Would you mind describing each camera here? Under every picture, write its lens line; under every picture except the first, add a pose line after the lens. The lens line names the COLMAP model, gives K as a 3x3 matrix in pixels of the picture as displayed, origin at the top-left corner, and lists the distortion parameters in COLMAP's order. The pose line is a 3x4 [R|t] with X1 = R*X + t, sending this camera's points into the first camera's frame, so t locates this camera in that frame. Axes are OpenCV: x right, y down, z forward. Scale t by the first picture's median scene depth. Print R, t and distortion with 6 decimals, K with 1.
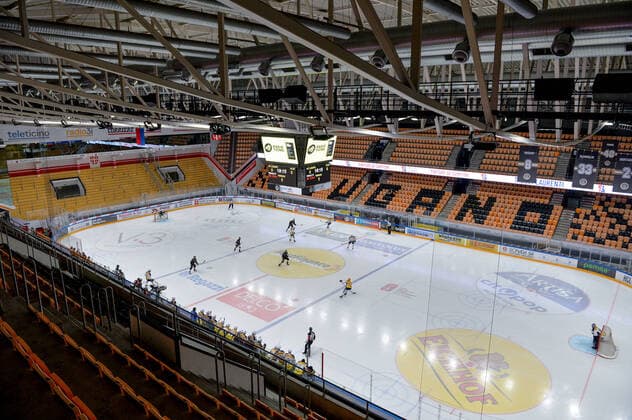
lens RADIAL K [[433.0, 0, 316.8], [0, 433.0, 221.1], [0, 0, 1]] dist [0.000330, -0.000214]
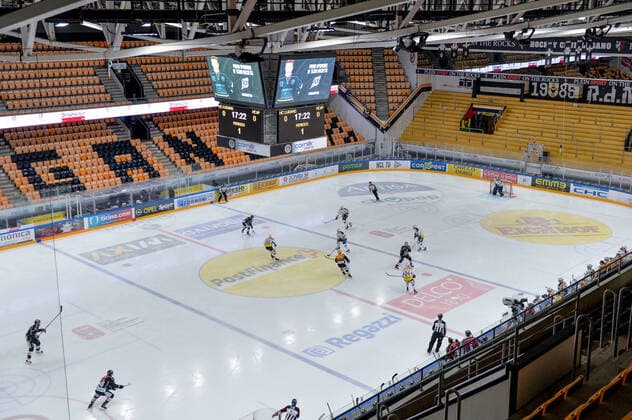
lens RADIAL K [[758.7, 0, 316.6], [0, 758.7, 211.2], [0, 0, 1]] dist [0.159914, -0.007685]
pose [[0.078675, -0.259752, 0.962465, -0.842706], [0.250815, 0.939559, 0.233068, -0.174513], [-0.964833, 0.223064, 0.139070, 0.645608]]
